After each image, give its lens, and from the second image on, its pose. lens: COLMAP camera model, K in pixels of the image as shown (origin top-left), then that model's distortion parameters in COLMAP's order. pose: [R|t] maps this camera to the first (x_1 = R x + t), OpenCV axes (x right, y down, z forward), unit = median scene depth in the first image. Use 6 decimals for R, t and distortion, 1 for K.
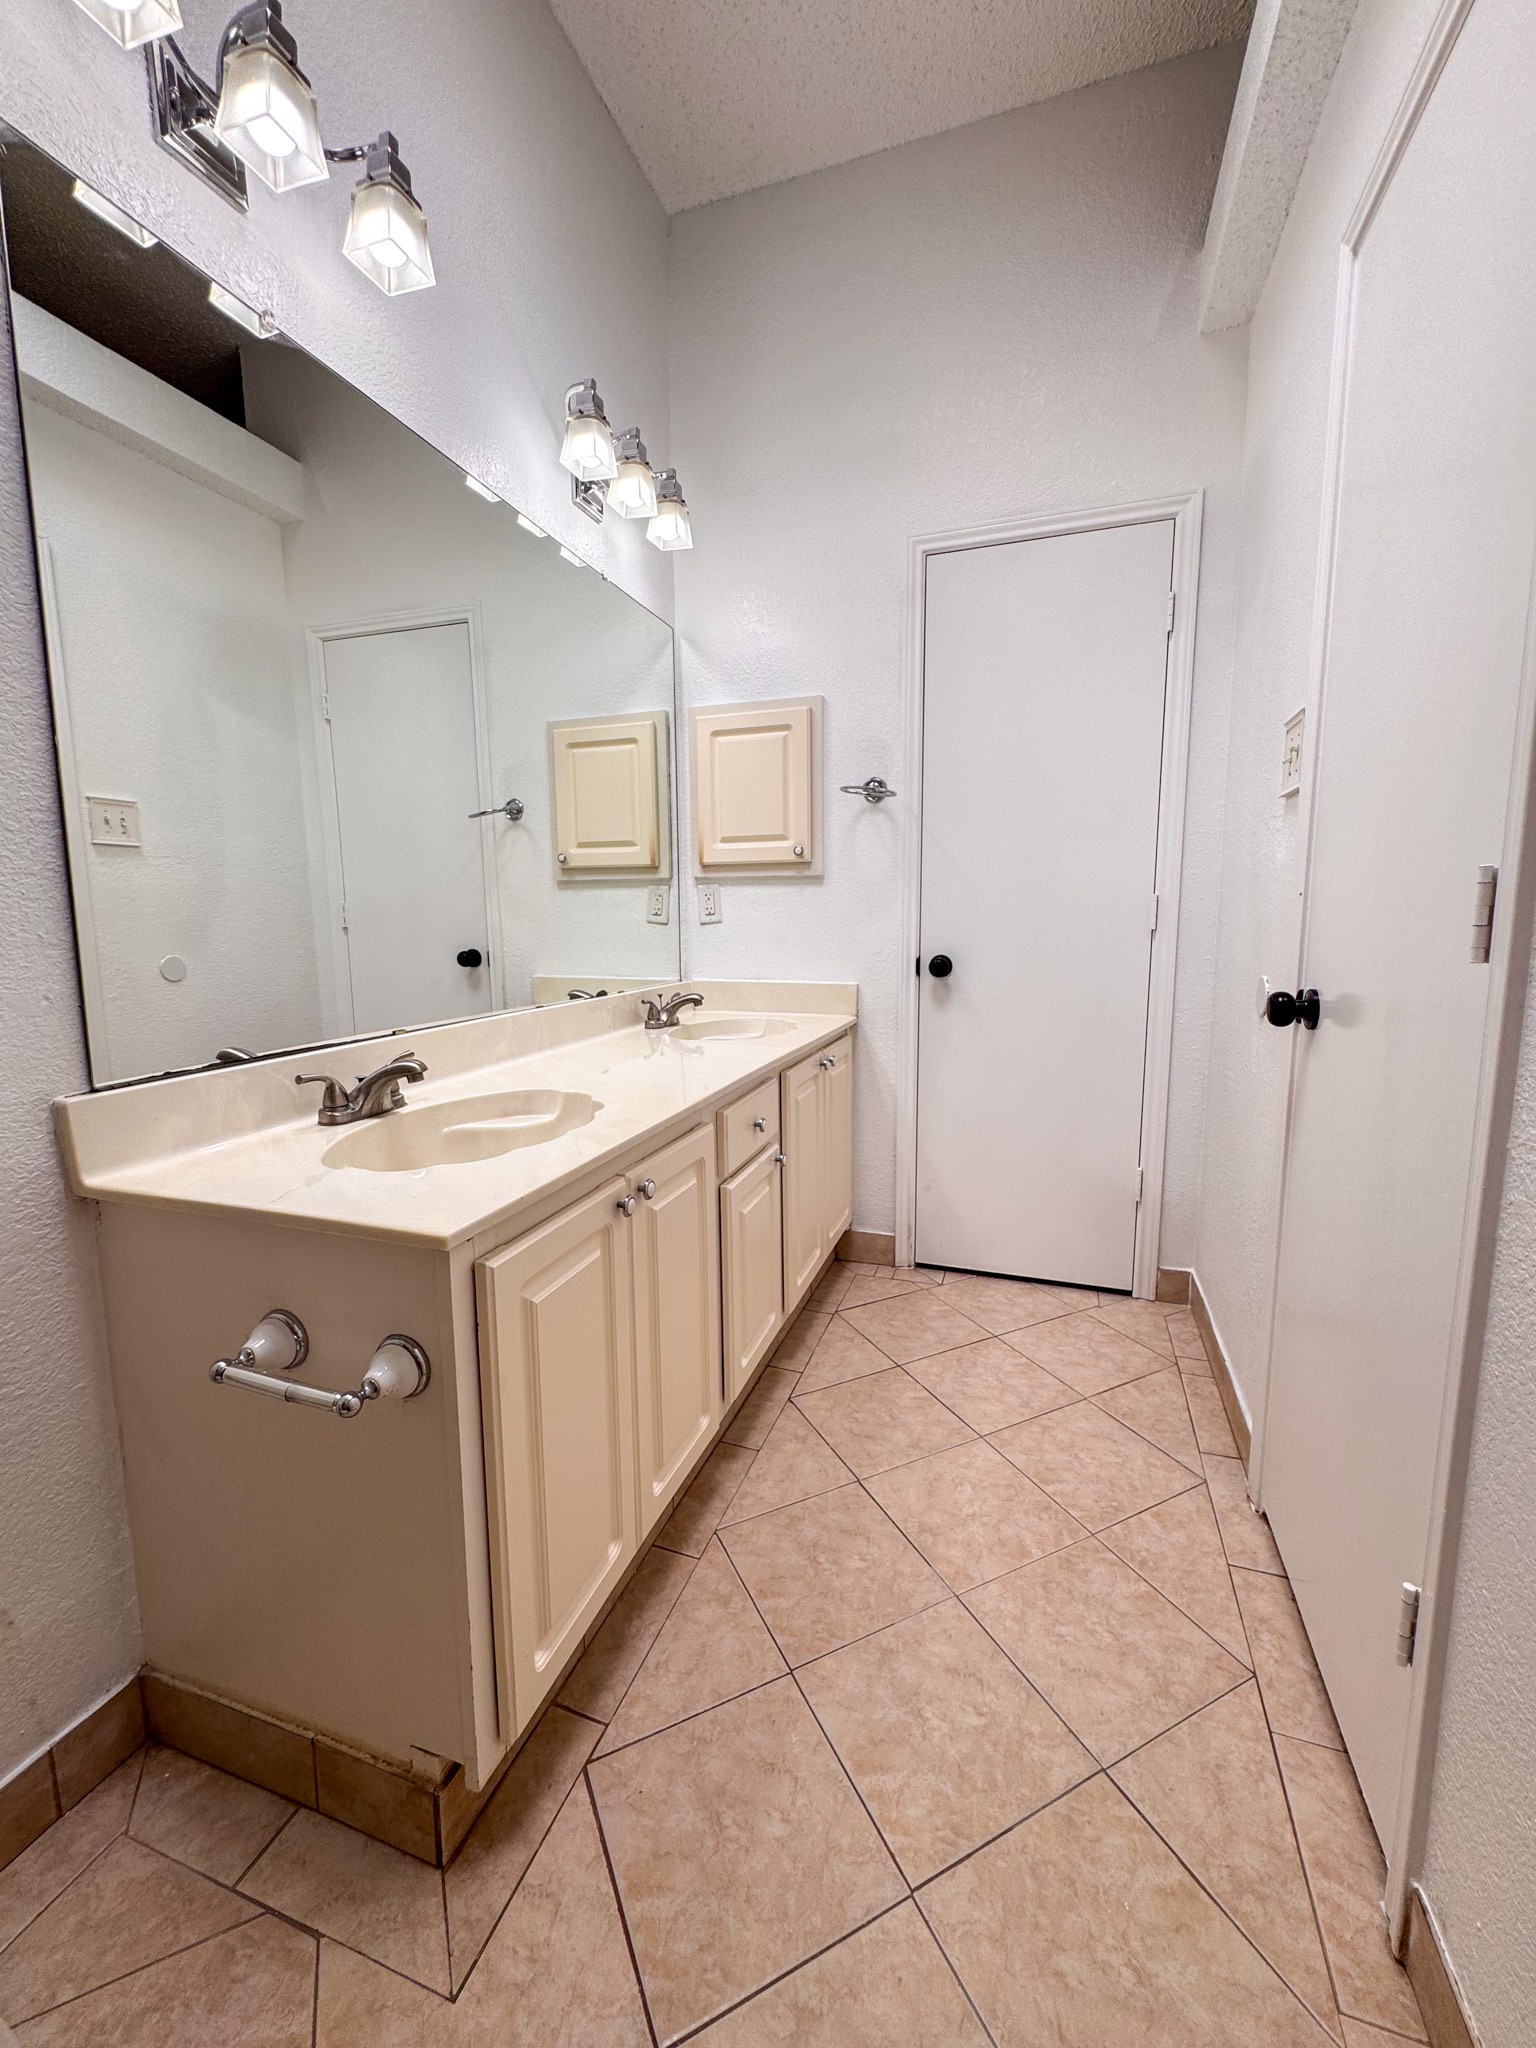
lens RADIAL K [[823.9, 0, 777.0], [0, 823.9, 1021.5], [0, 0, 1]] dist [-0.004364, 0.000612]
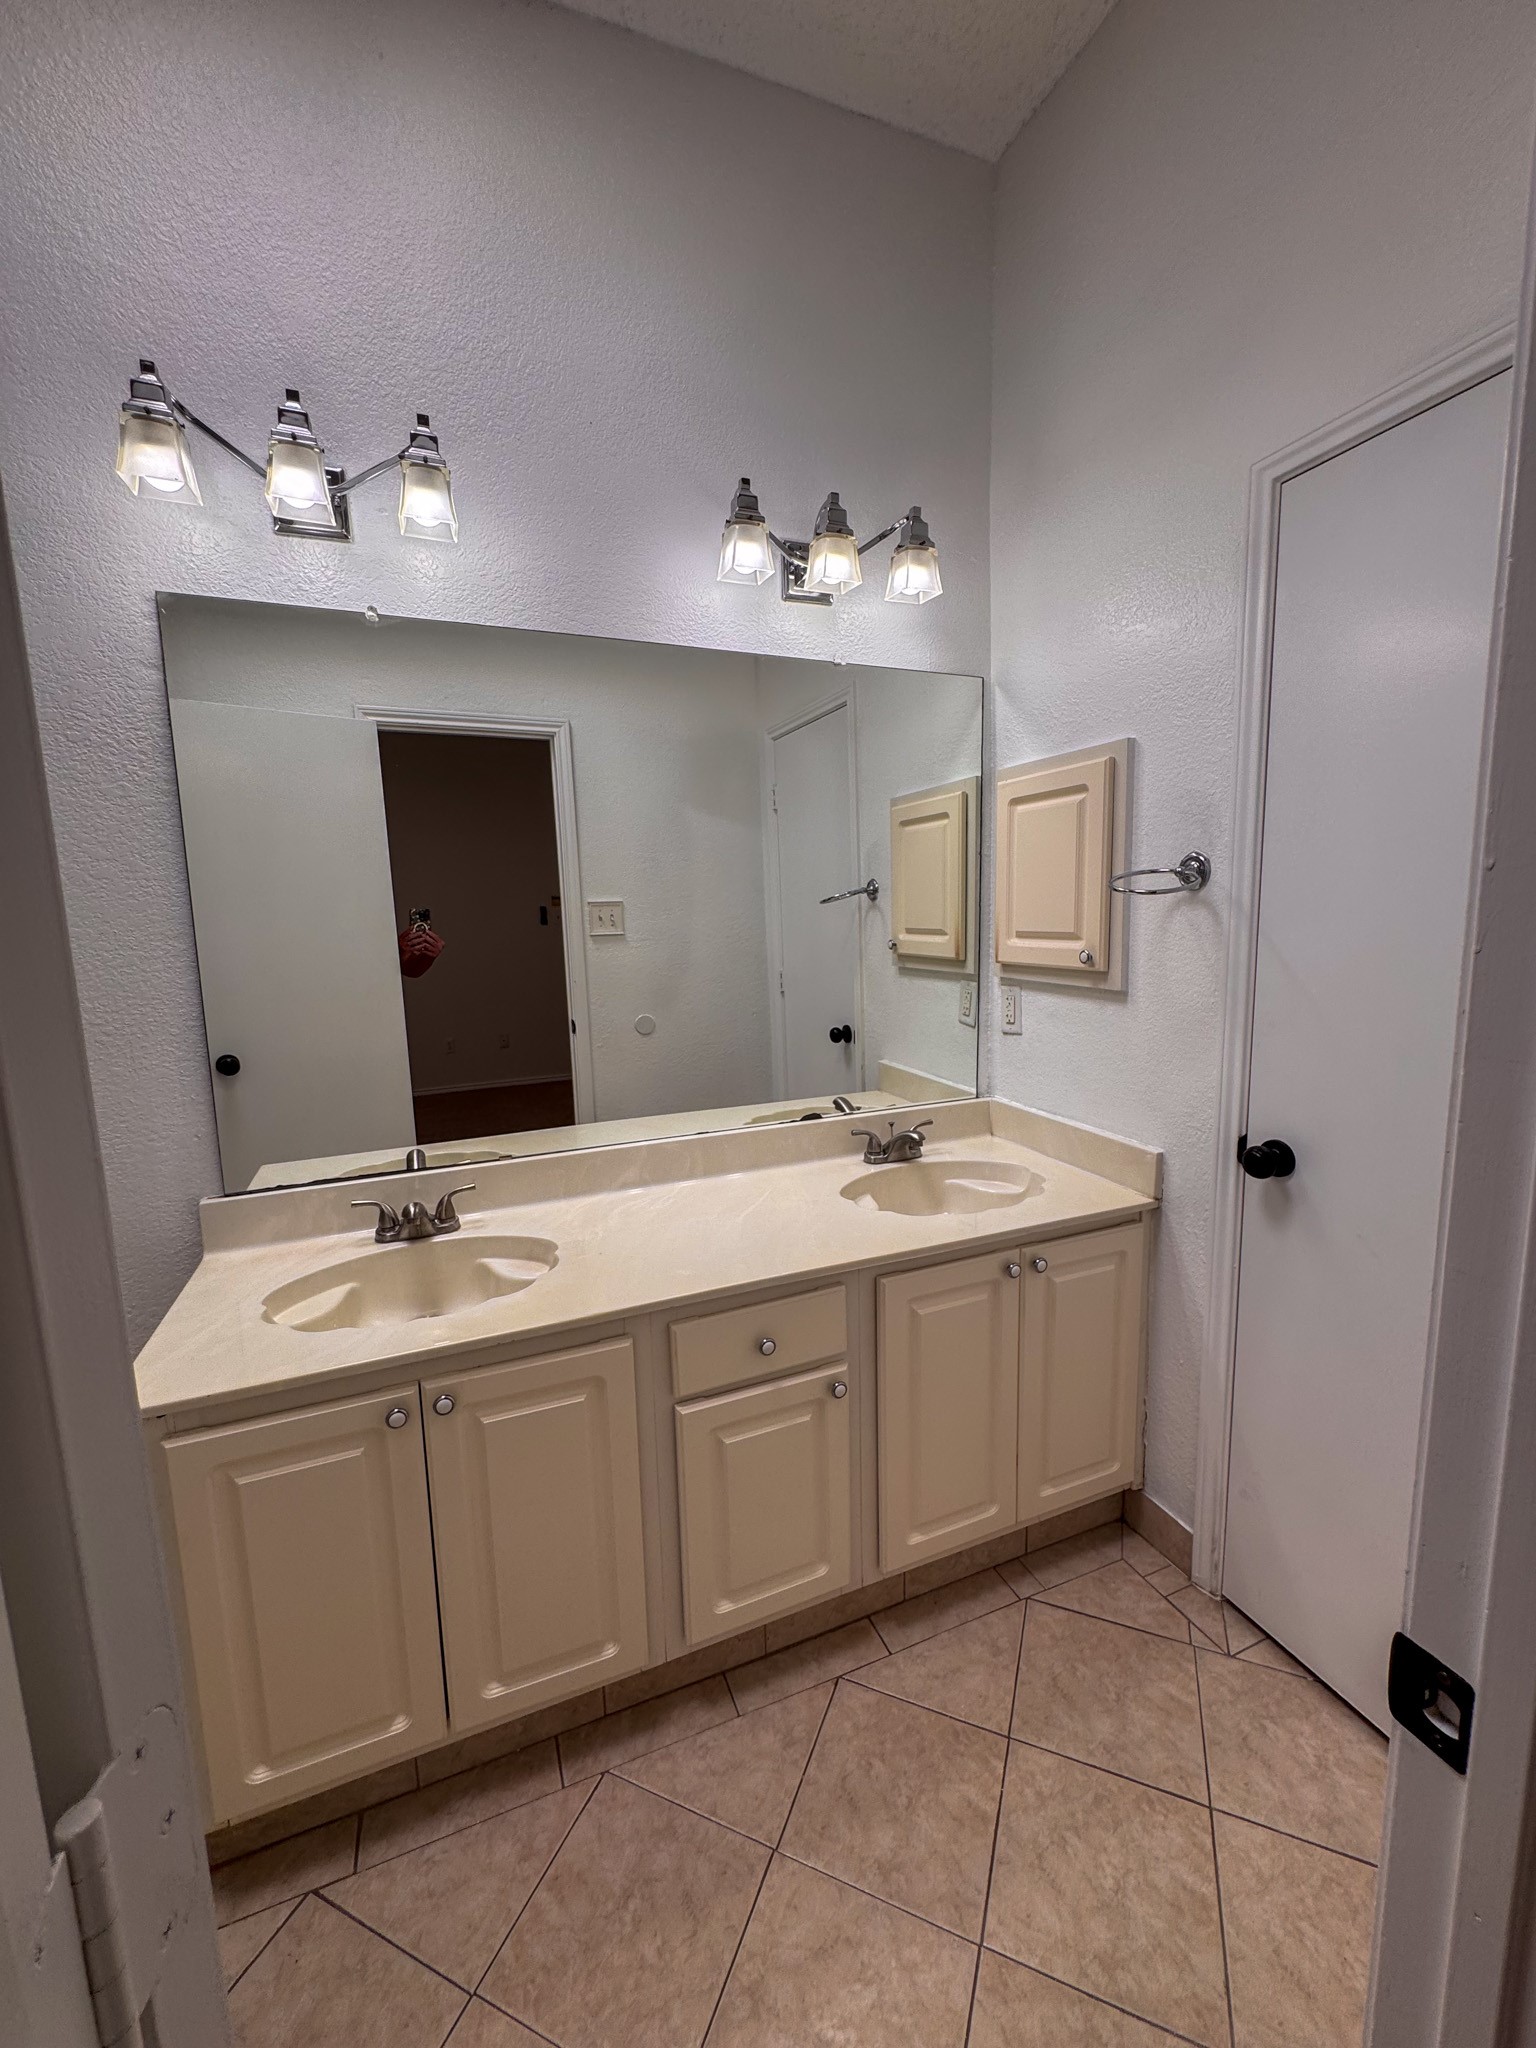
lens RADIAL K [[823.9, 0, 772.0], [0, 823.9, 1022.1], [0, 0, 1]] dist [-0.004364, 0.000612]
pose [[0.651459, 0.096822, -0.752480, 0.393361], [-0.079421, 0.995077, 0.059278, -0.169474], [0.754515, 0.021146, 0.655942, 0.312962]]
